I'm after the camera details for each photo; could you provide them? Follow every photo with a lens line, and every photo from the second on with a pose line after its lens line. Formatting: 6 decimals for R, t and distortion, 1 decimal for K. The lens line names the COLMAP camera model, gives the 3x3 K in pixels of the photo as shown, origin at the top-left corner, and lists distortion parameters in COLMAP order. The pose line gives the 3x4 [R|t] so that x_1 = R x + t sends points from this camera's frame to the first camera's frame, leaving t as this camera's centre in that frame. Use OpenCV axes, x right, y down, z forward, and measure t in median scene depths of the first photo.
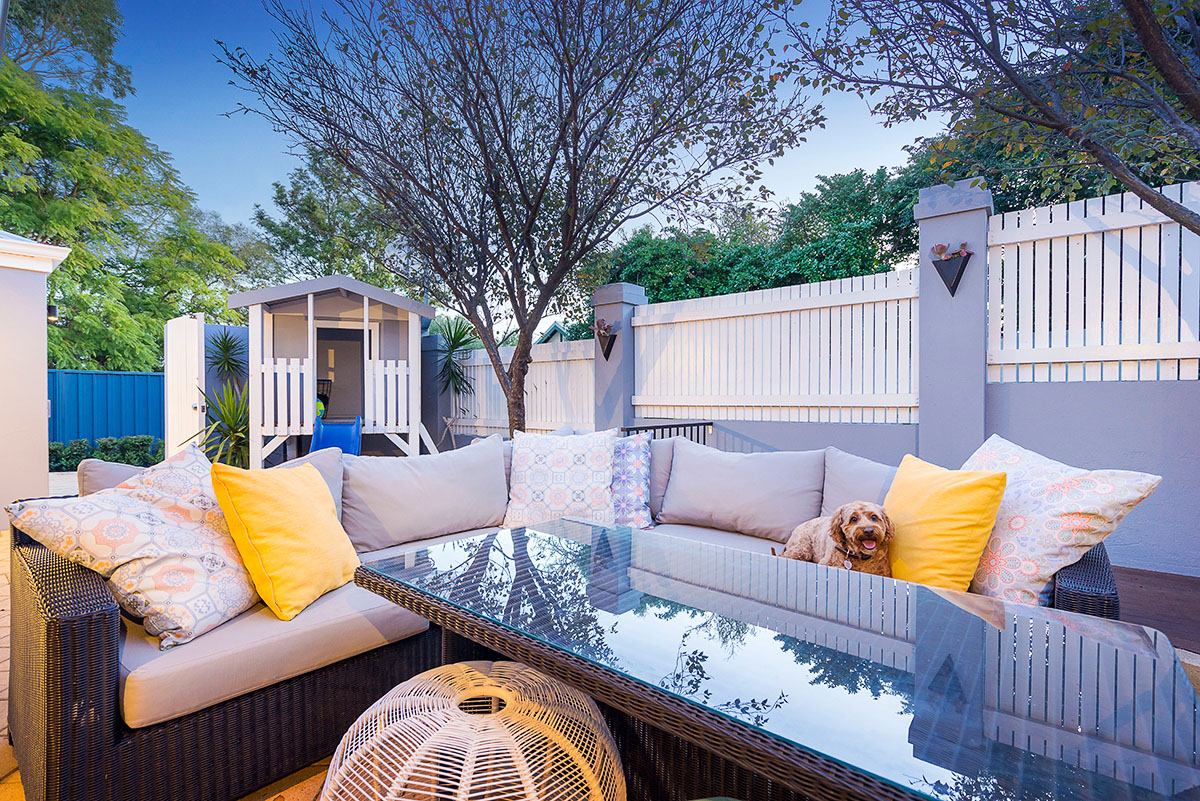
lens RADIAL K [[547.4, 0, 600.8], [0, 547.4, 403.1], [0, 0, 1]] dist [-0.001323, 0.000094]
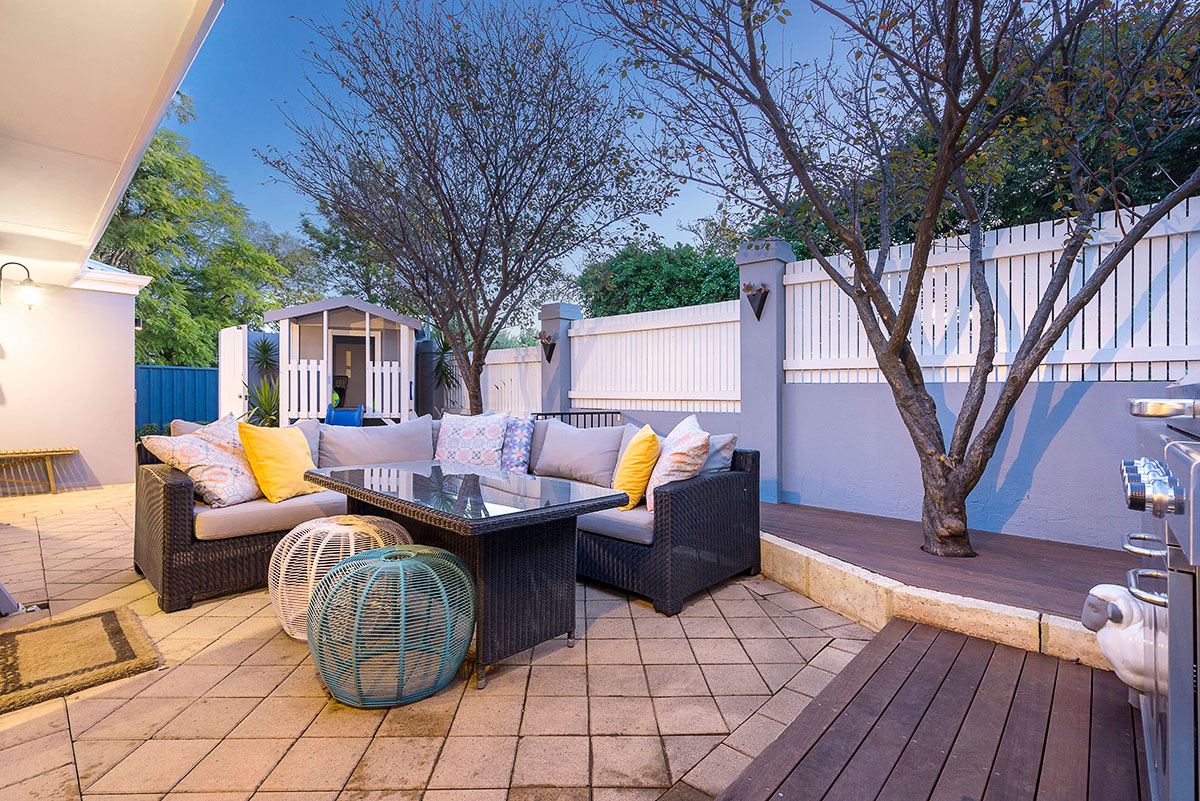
lens RADIAL K [[539.5, 0, 602.5], [0, 539.5, 402.9], [0, 0, 1]] dist [-0.000713, 0.000575]
pose [[0.998279, 0.012092, -0.057383, 0.197244], [-0.011745, 0.999911, 0.006373, 0.005404], [0.057455, -0.005688, 0.998332, -0.238767]]
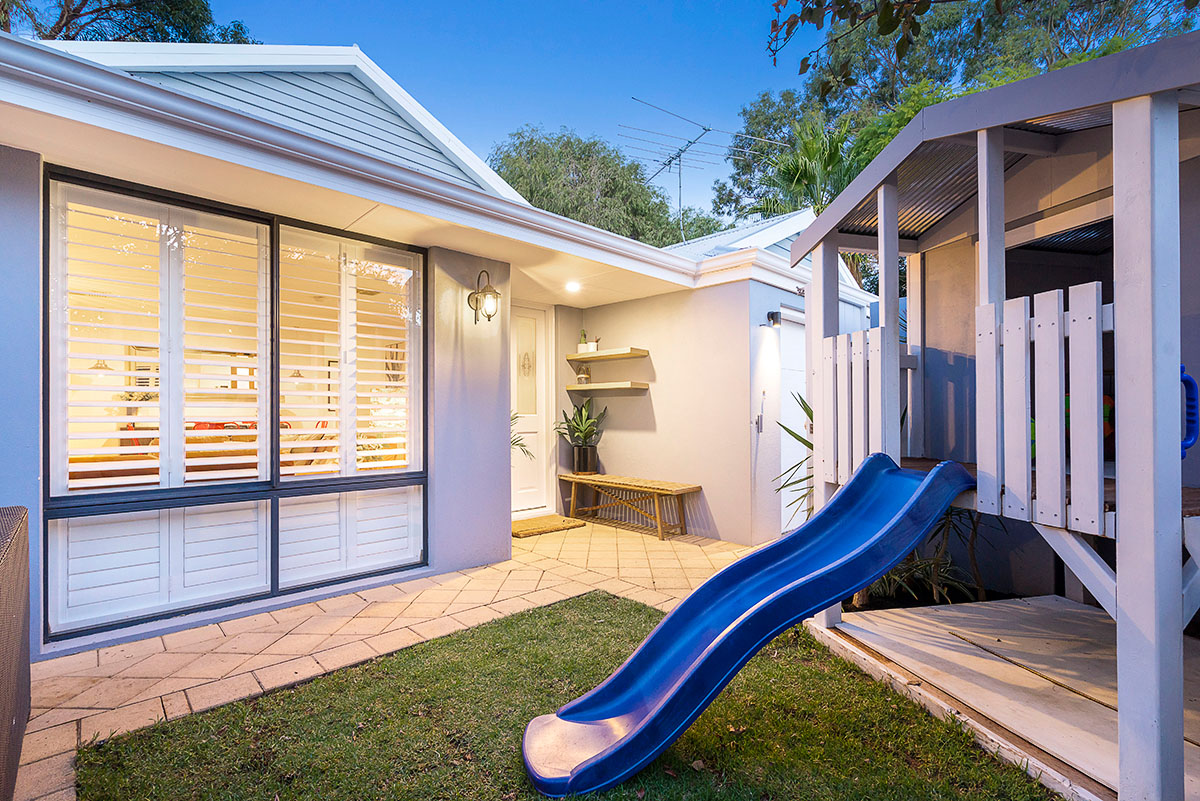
lens RADIAL K [[547.4, 0, 600.8], [0, 547.4, 403.1], [0, 0, 1]] dist [-0.001323, 0.000094]
pose [[-0.110530, -0.016514, -0.993736, -0.046248], [-0.005004, 0.999859, -0.016059, -0.008464], [0.993860, 0.003198, -0.110597, 0.777306]]
